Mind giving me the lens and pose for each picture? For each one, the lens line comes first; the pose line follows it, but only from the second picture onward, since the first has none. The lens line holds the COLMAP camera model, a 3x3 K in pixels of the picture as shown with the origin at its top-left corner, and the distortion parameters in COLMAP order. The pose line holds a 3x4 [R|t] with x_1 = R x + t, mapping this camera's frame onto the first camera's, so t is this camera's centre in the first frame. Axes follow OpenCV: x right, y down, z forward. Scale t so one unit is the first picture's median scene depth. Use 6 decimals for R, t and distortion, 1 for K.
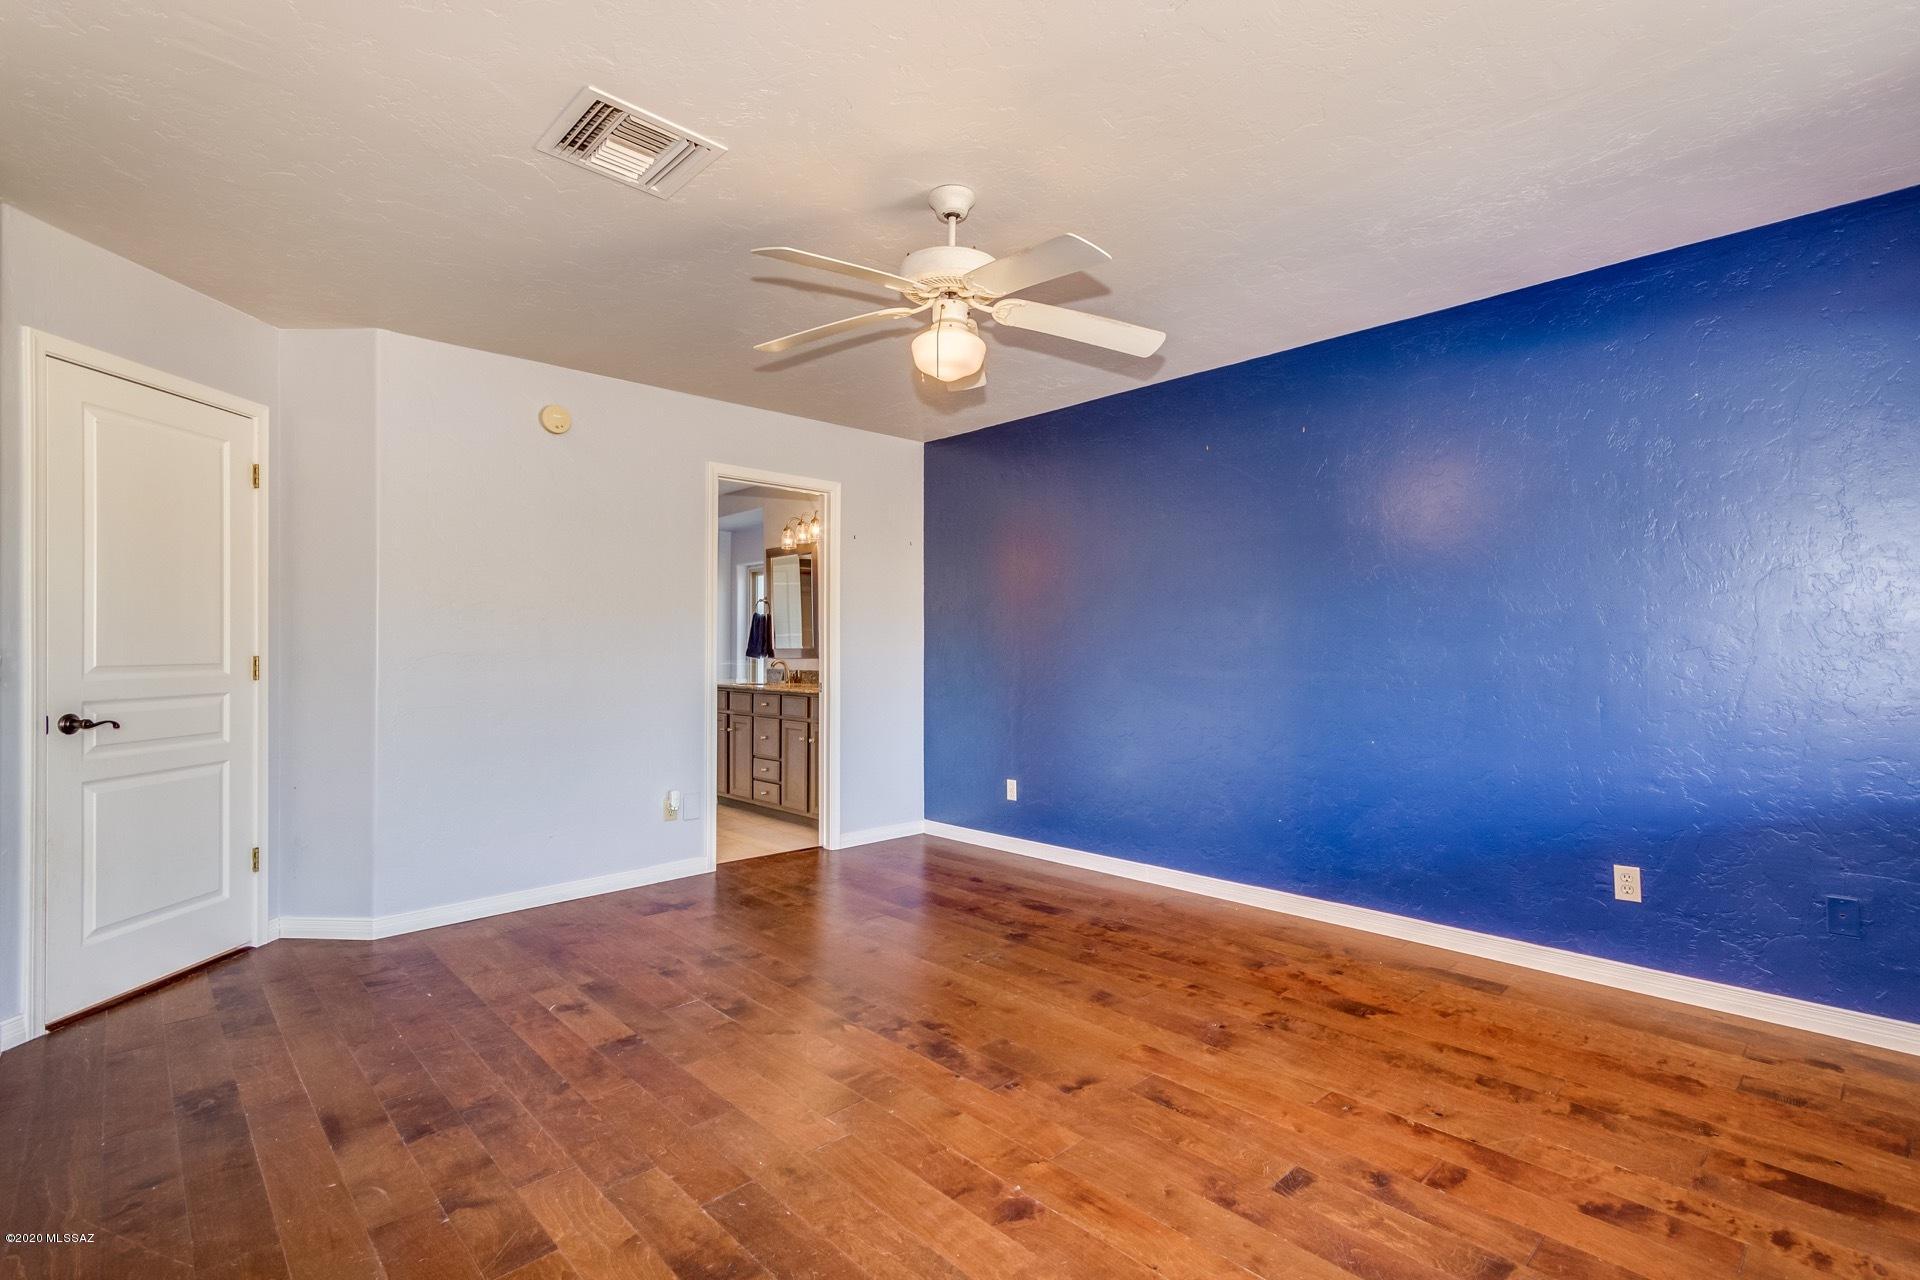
lens RADIAL K [[902.8, 0, 970.8], [0, 902.8, 647.3], [0, 0, 1]] dist [0.000005, 0.002454]
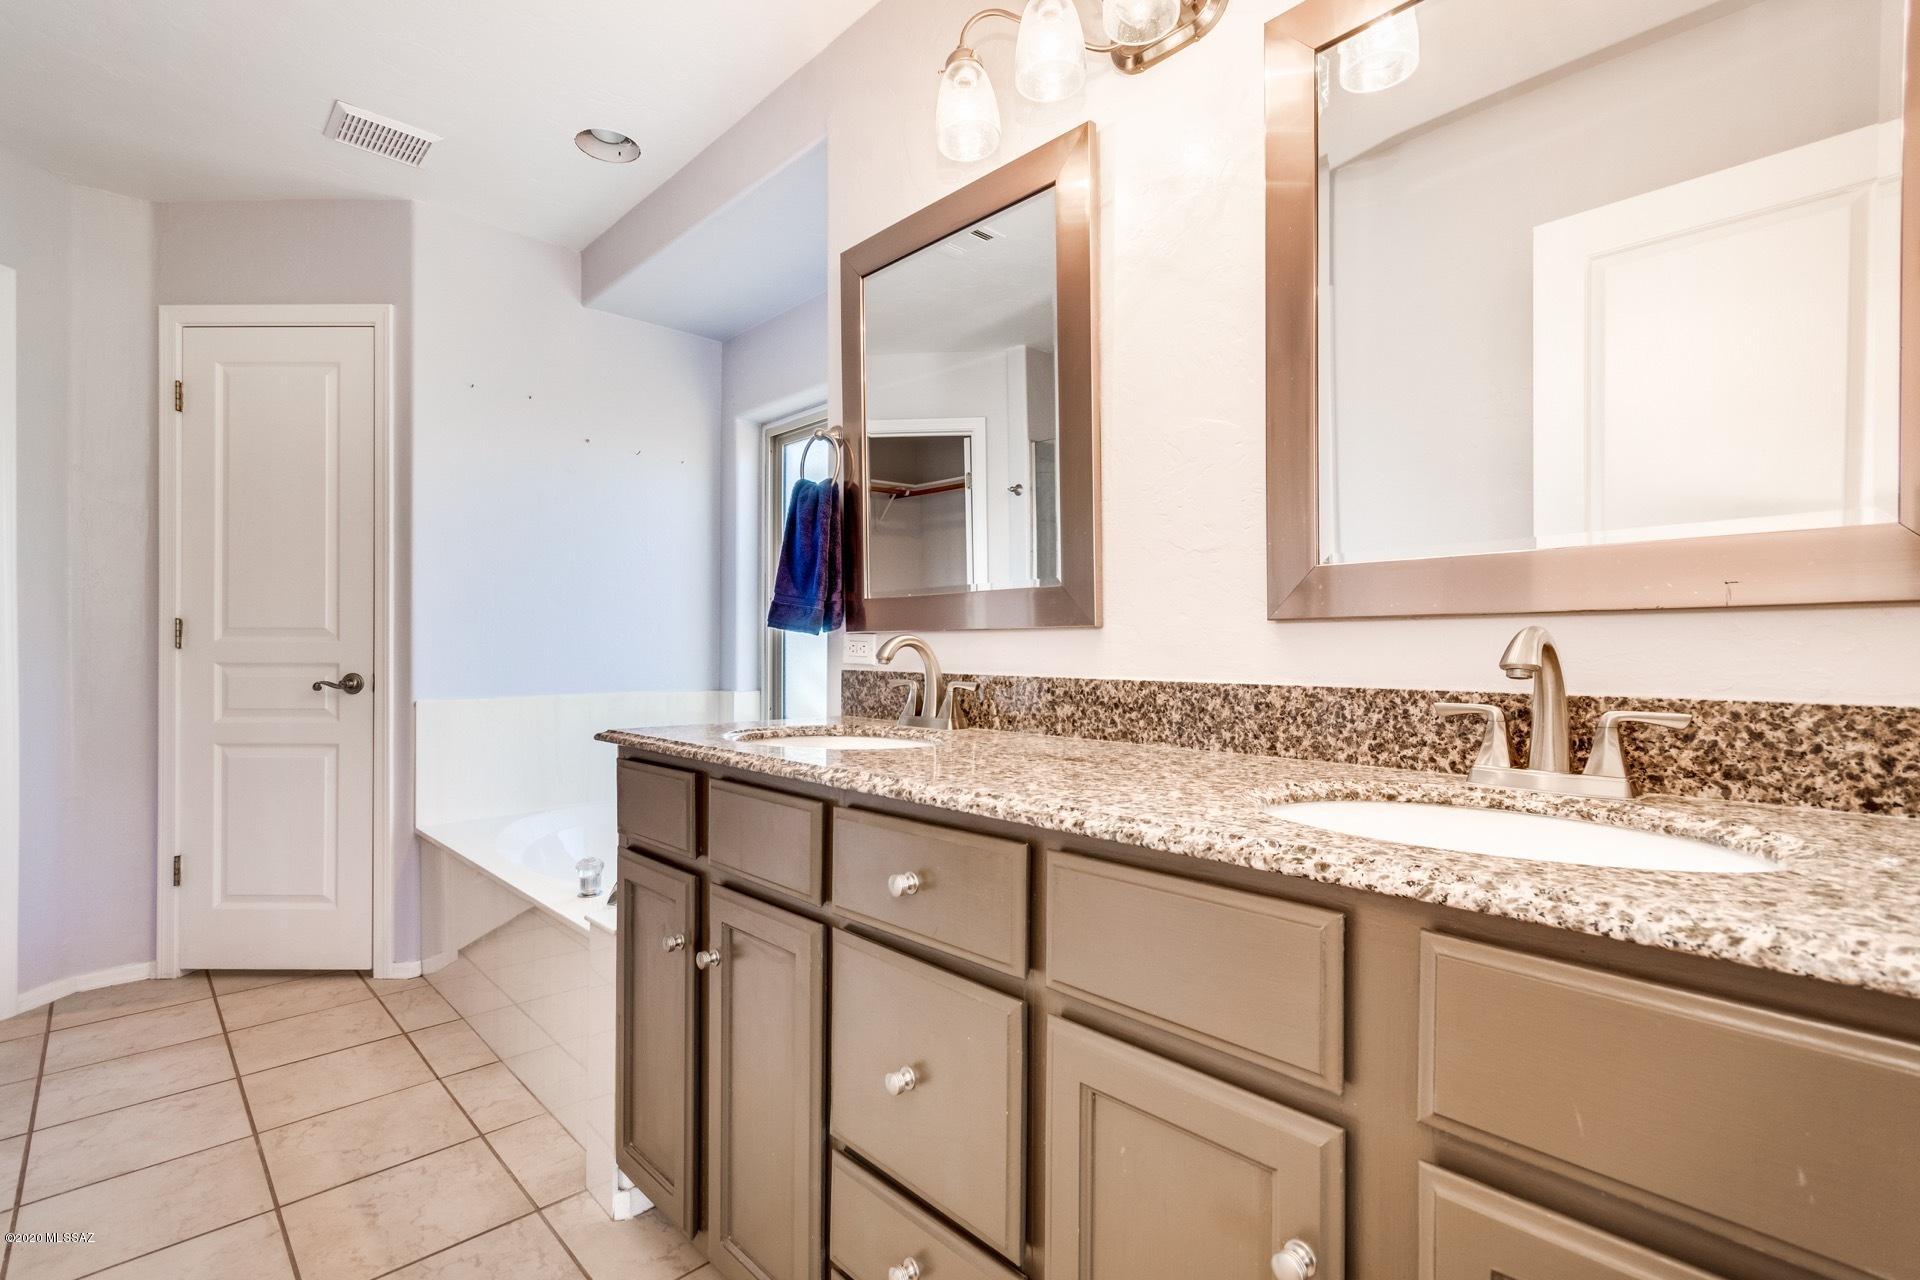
lens RADIAL K [[902.8, 0, 959.6], [0, 902.8, 640.2], [0, 0, 1]] dist [0.000005, 0.002454]
pose [[0.999767, 0.016101, 0.014408, -0.258028], [-0.016074, 0.999869, -0.001959, 0.019144], [-0.014438, 0.001727, 0.999894, 0.959149]]
